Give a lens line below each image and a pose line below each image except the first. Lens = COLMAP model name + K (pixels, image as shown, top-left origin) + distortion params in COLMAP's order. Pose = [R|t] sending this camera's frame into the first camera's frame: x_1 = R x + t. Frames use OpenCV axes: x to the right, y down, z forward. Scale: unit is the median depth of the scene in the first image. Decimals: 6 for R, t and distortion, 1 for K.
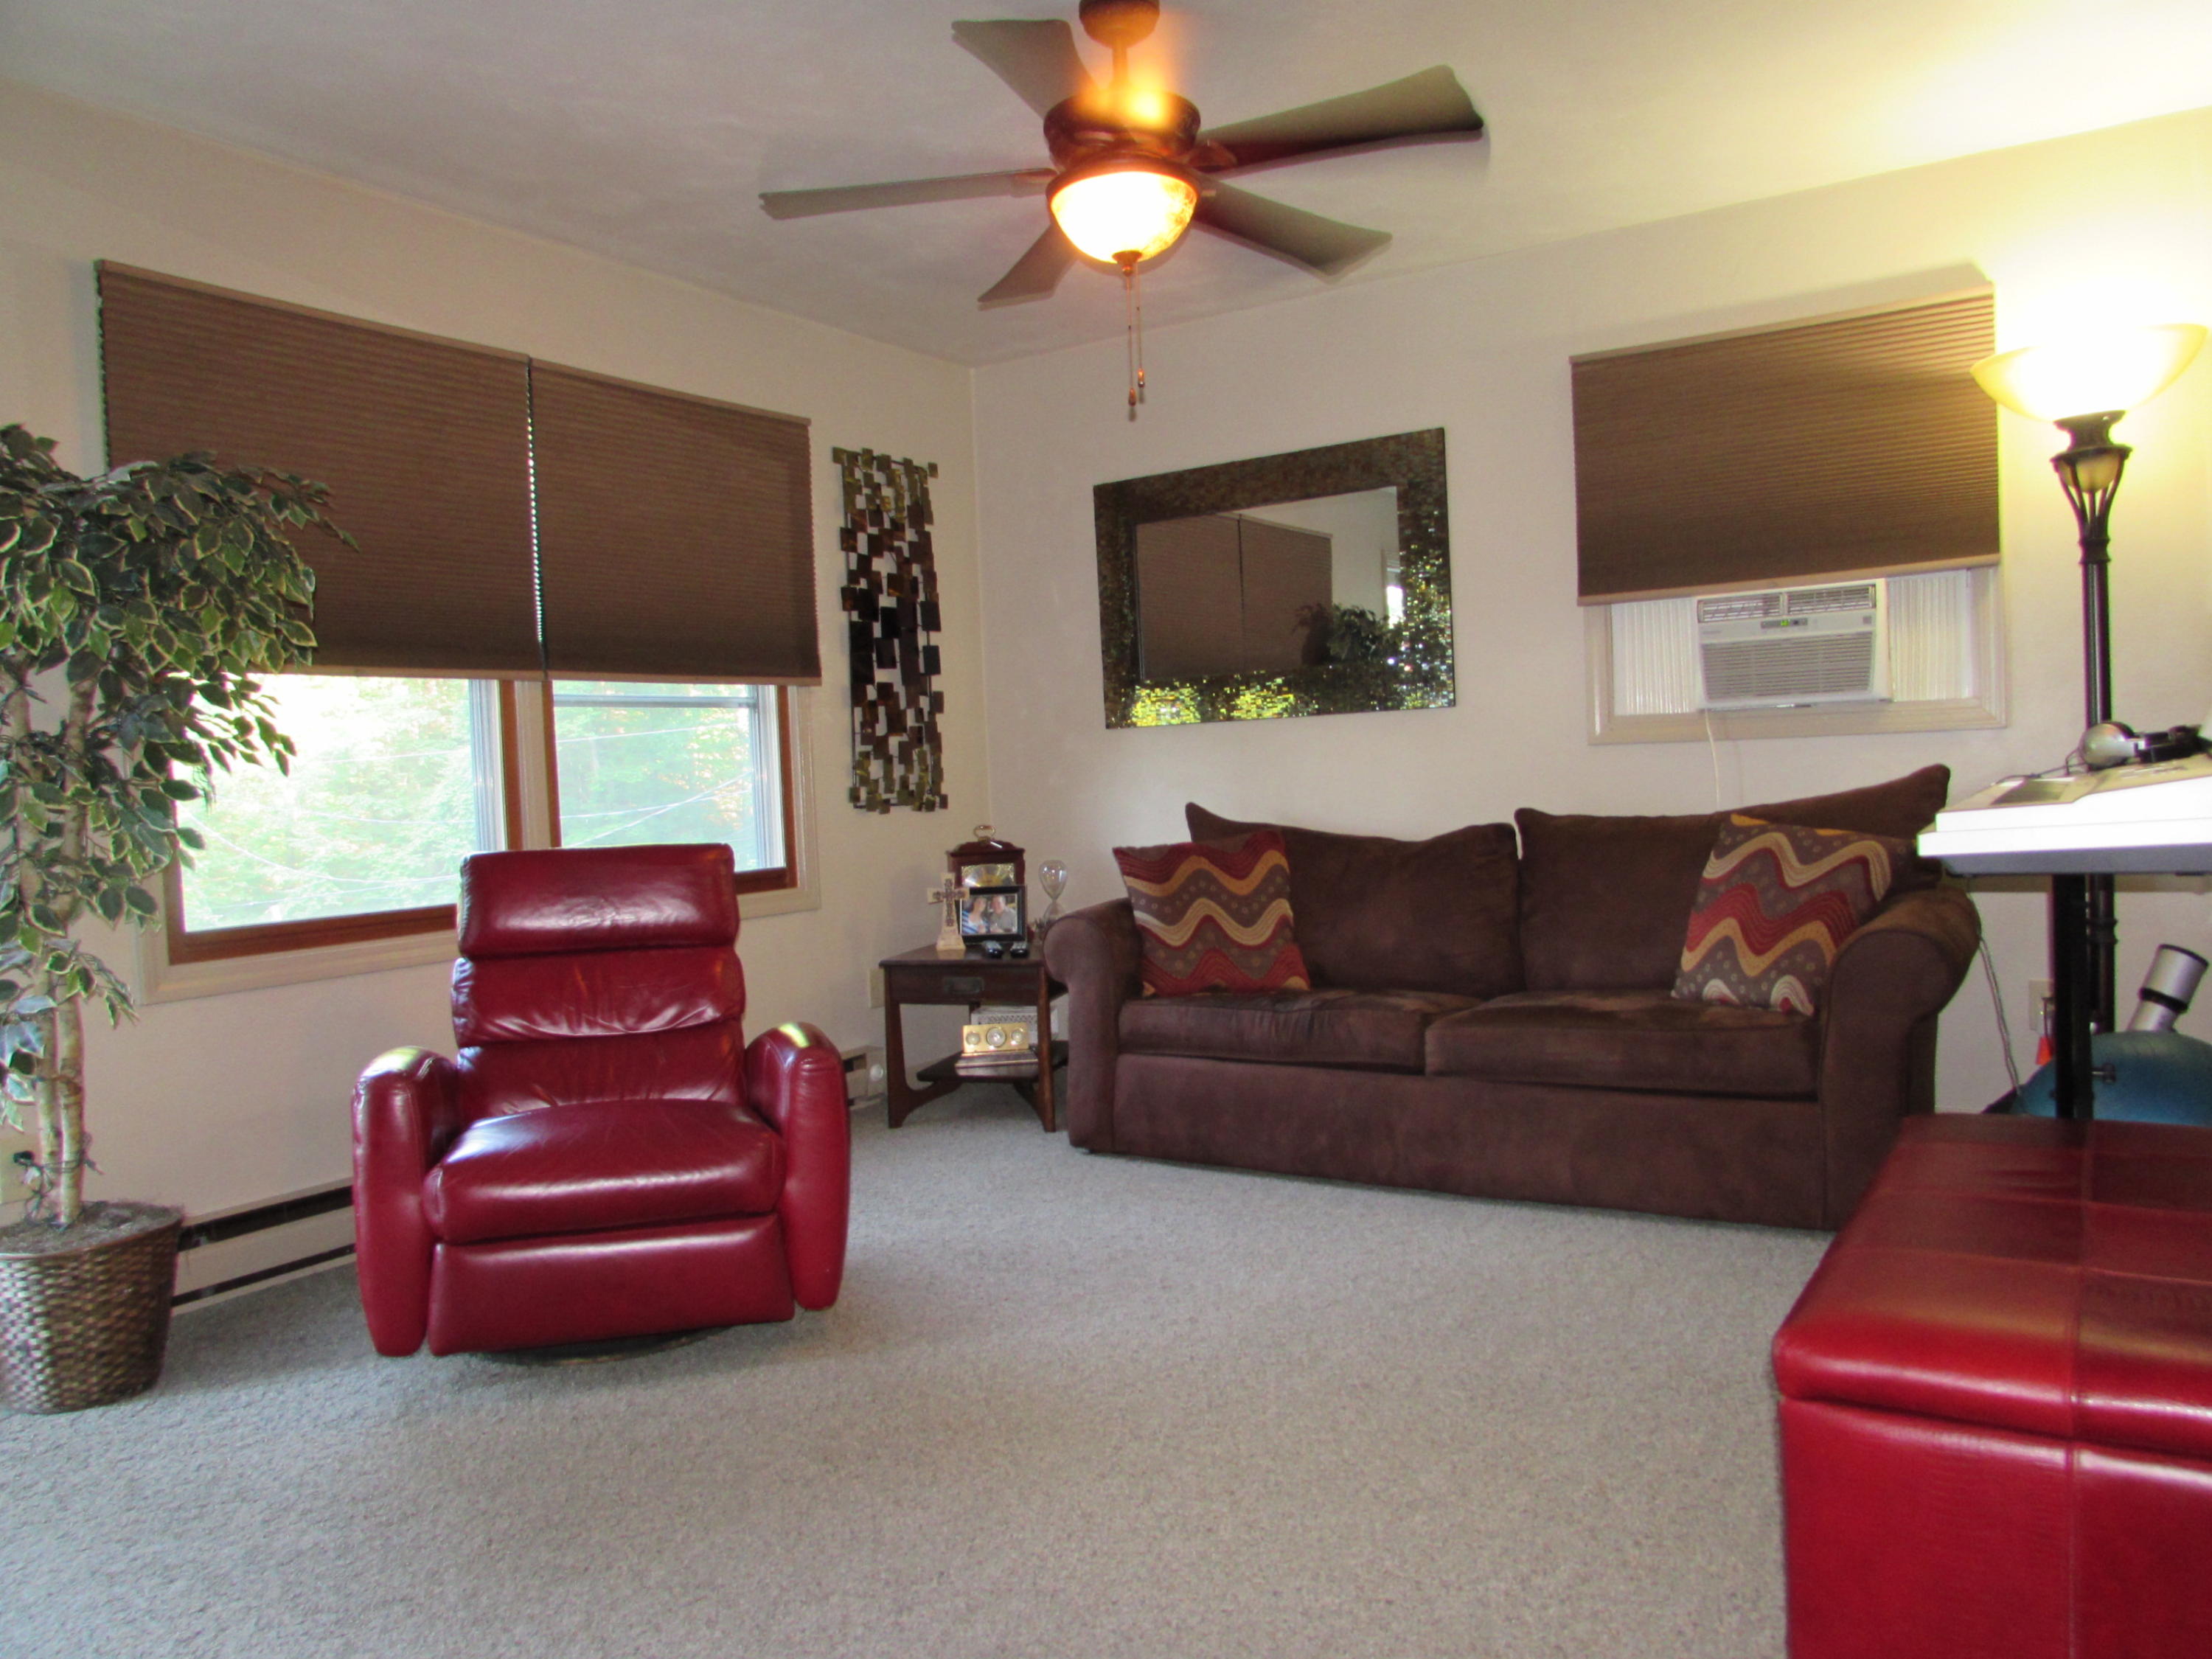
lens RADIAL K [[1566.0, 0, 1113.8], [0, 1566.0, 823.8], [0, 0, 1]] dist [-0.040056, -0.002690]
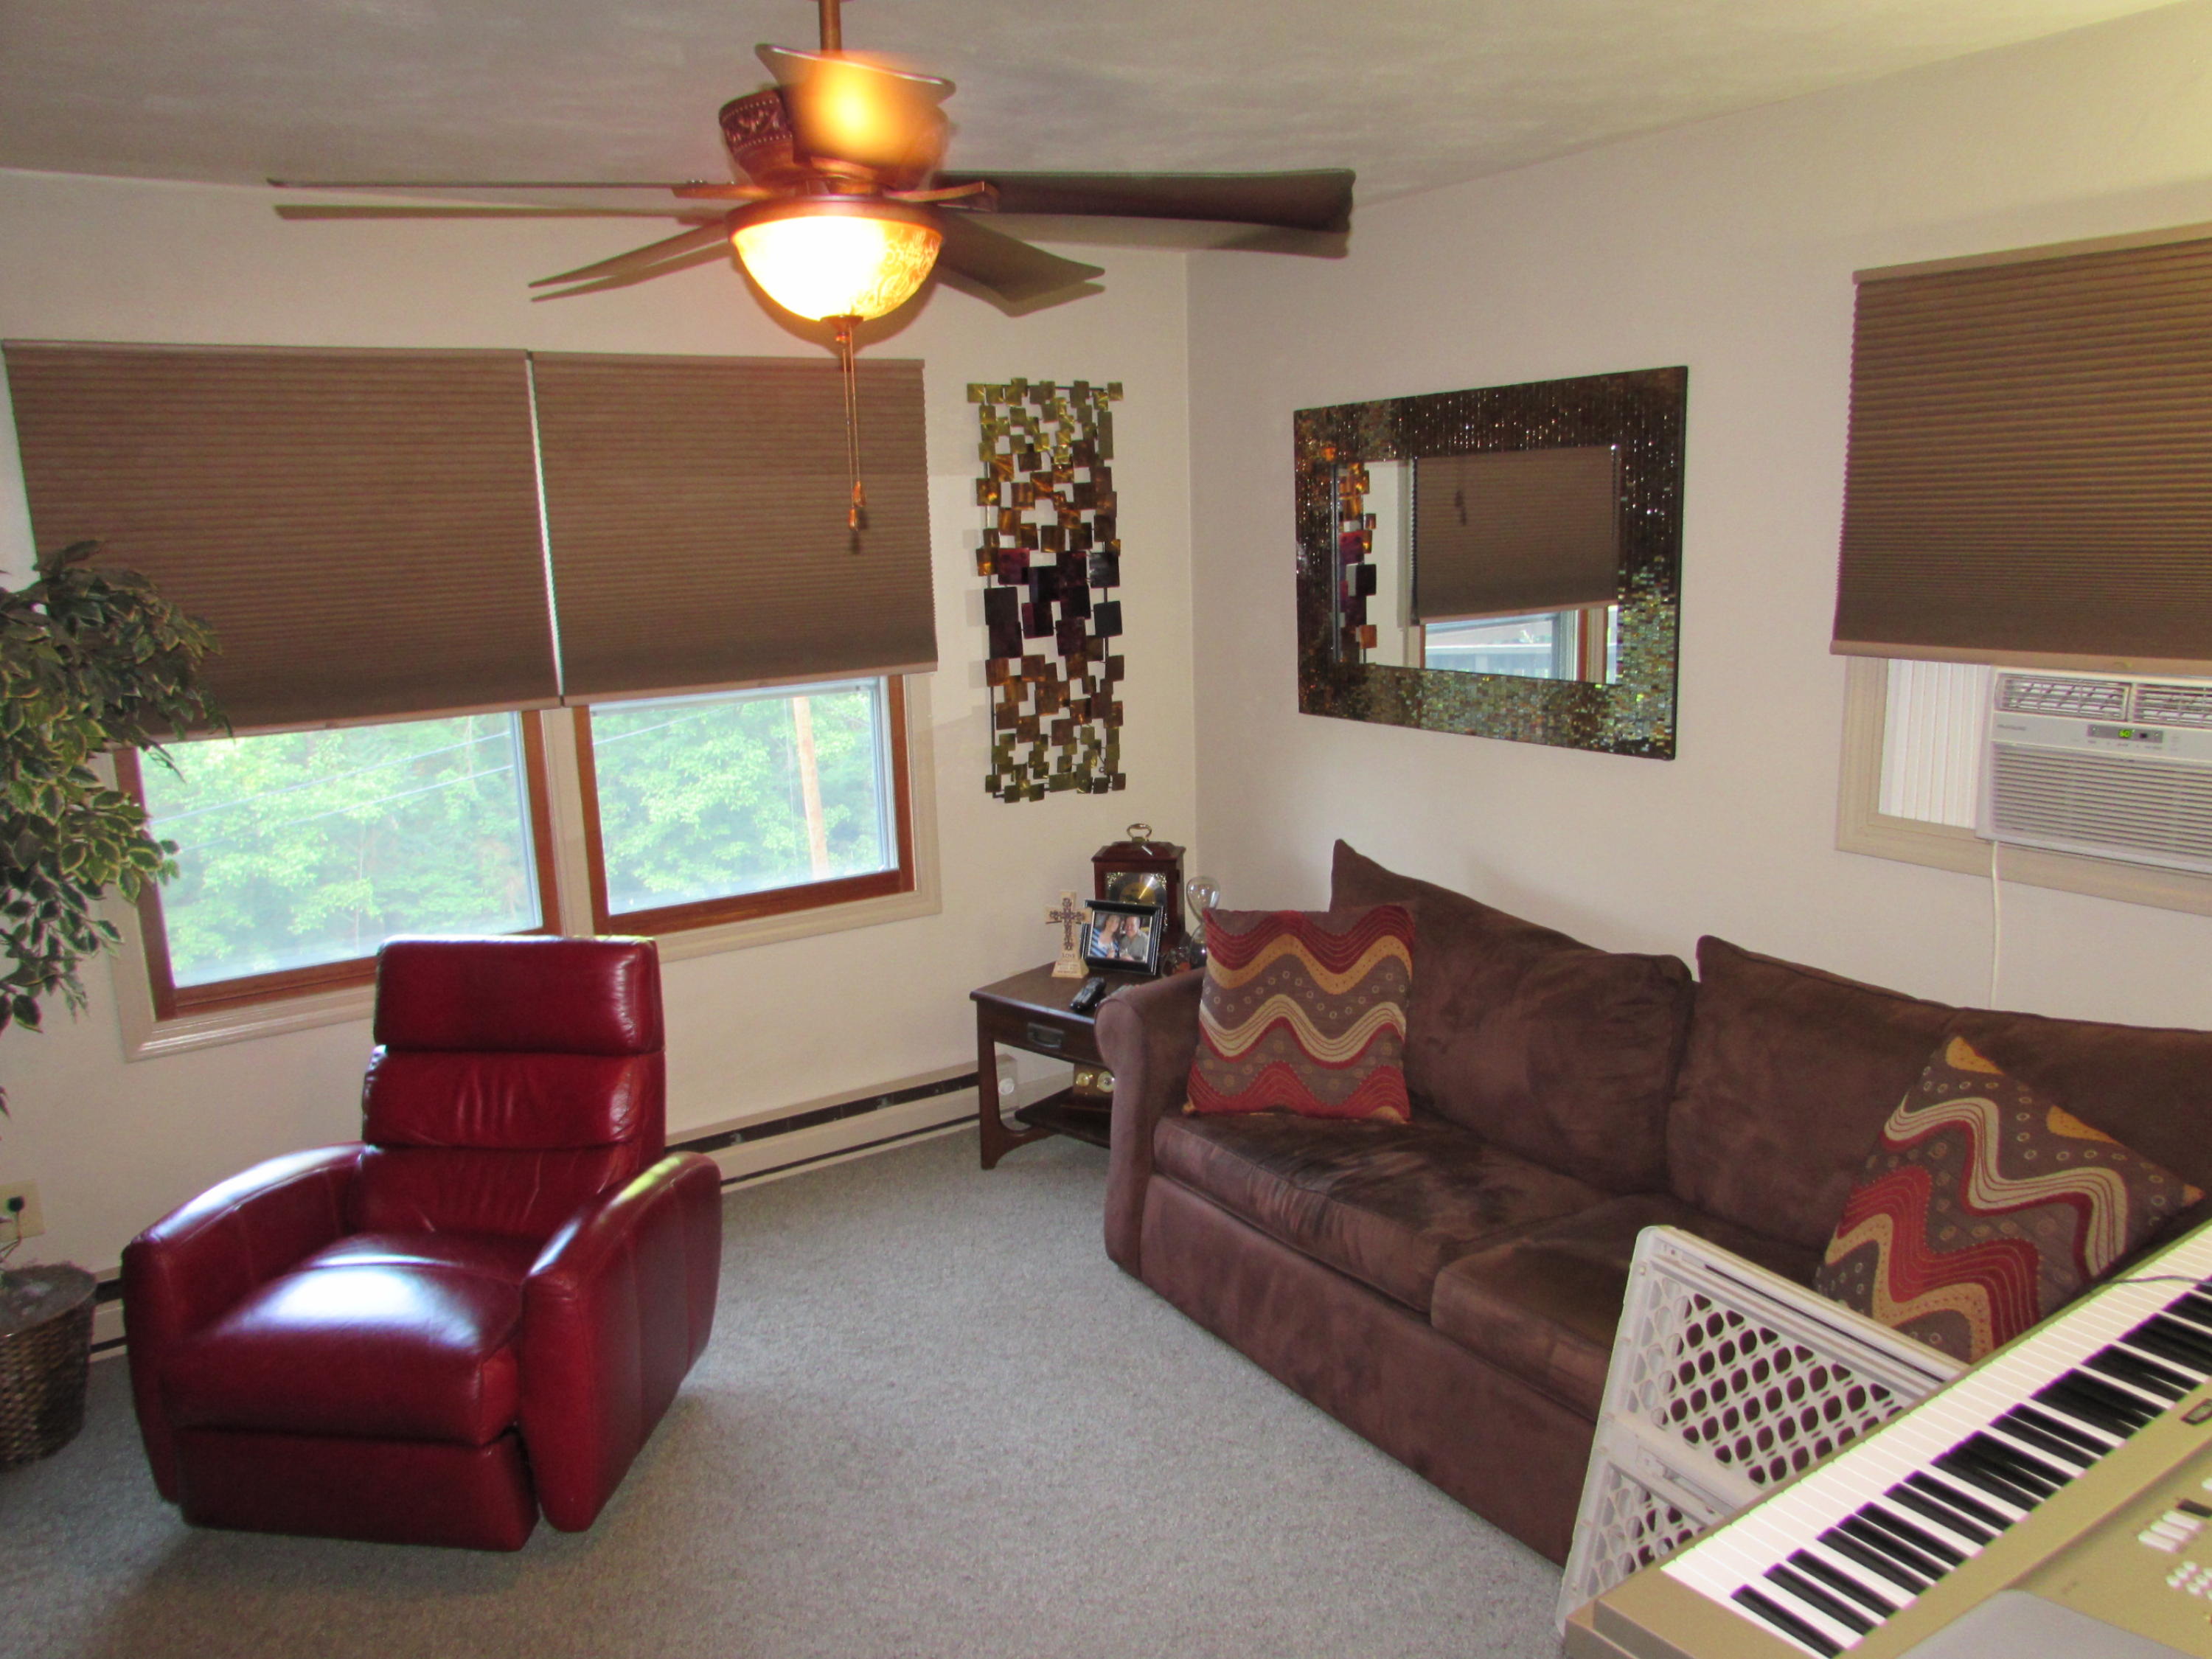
lens RADIAL K [[1566.0, 0, 1104.7], [0, 1566.0, 830.1], [0, 0, 1]] dist [-0.040056, -0.002690]
pose [[0.913650, 0.096386, -0.394909, 0.246713], [-0.023886, 0.982534, 0.184546, -0.158386], [0.405799, -0.159177, 0.899994, 0.218593]]
